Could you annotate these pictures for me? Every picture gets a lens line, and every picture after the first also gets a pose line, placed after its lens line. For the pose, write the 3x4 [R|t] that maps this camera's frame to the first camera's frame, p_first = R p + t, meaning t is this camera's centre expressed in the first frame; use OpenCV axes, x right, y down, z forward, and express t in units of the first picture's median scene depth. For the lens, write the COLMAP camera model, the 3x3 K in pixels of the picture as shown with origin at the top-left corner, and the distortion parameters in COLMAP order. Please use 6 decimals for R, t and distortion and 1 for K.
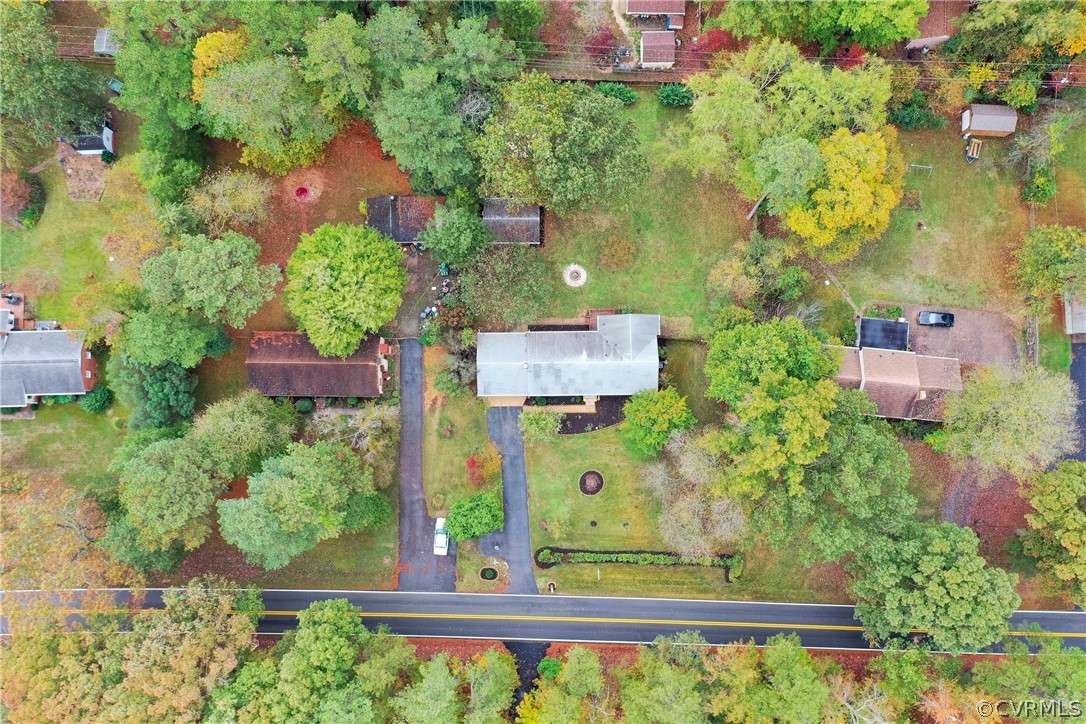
lens RADIAL K [[864.2, 0, 541.2], [0, 864.2, 361.9], [0, 0, 1]] dist [0.001263, 0.000290]
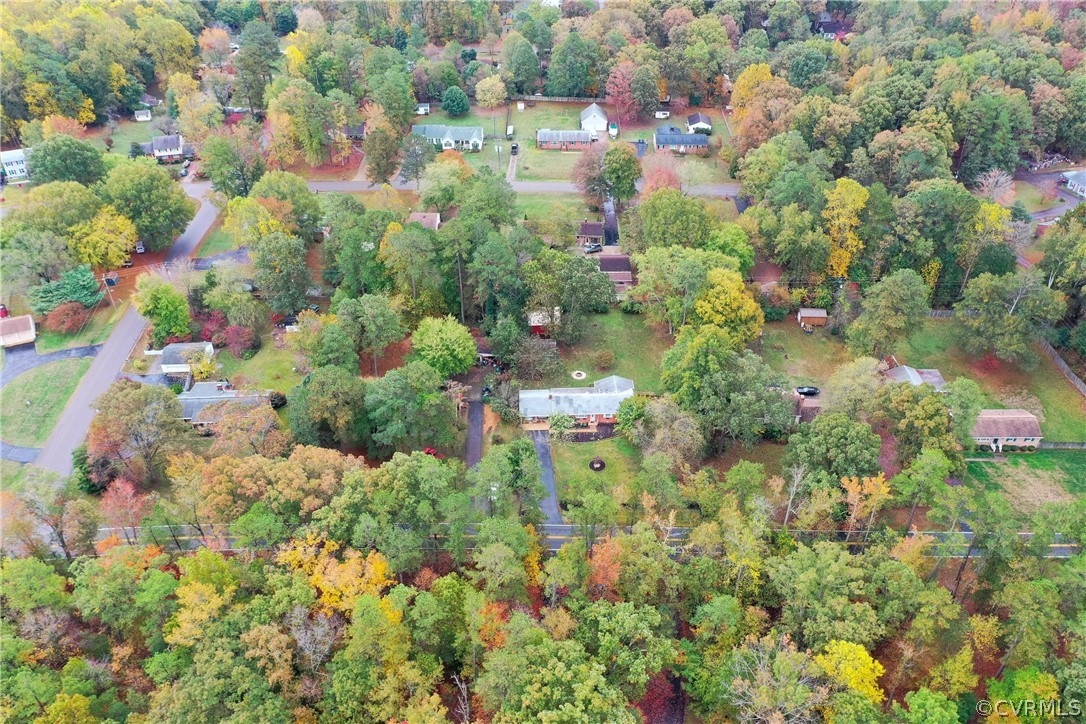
lens RADIAL K [[864.2, 0, 543.5], [0, 864.2, 361.8], [0, 0, 1]] dist [0.001263, 0.000290]
pose [[0.999771, -0.009289, 0.019271, -0.058369], [0.020456, 0.678816, -0.734023, 1.081282], [-0.006263, 0.734249, 0.678851, -0.113129]]
